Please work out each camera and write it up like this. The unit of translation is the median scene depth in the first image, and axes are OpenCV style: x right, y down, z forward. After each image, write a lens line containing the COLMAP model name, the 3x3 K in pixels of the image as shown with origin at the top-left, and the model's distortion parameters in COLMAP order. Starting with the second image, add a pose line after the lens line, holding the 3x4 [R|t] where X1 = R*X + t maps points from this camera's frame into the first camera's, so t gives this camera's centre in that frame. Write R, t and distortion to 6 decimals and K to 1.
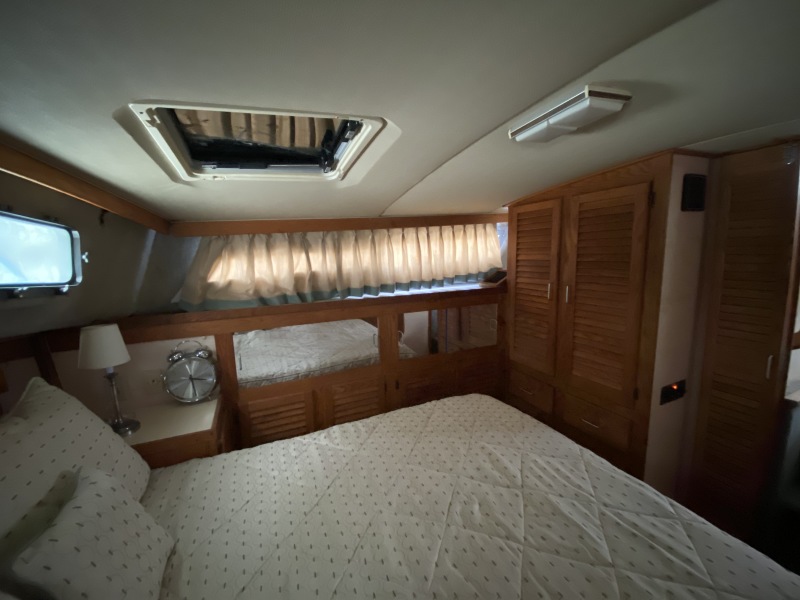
lens RADIAL K [[321.9, 0, 401.7], [0, 321.9, 296.1], [0, 0, 1]] dist [0.014644, -0.018395]
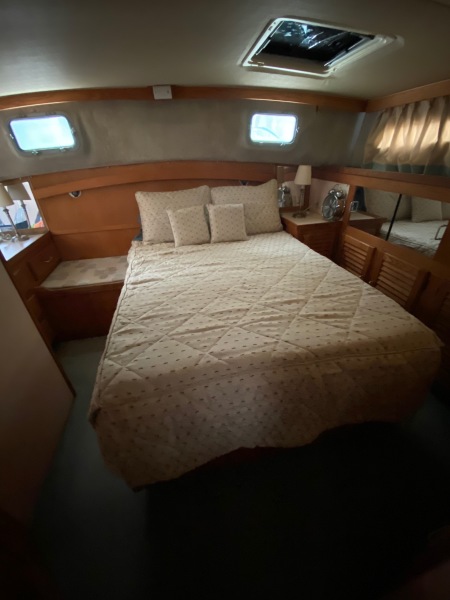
lens RADIAL K [[243.3, 0, 225.0], [0, 243.3, 300.0], [0, 0, 1]] dist [0.012846, -0.020340]
pose [[-0.186366, 0.549999, -0.814106, 0.848689], [-0.092891, 0.815047, 0.571900, -0.051607], [0.978079, 0.182206, -0.100807, 0.604933]]
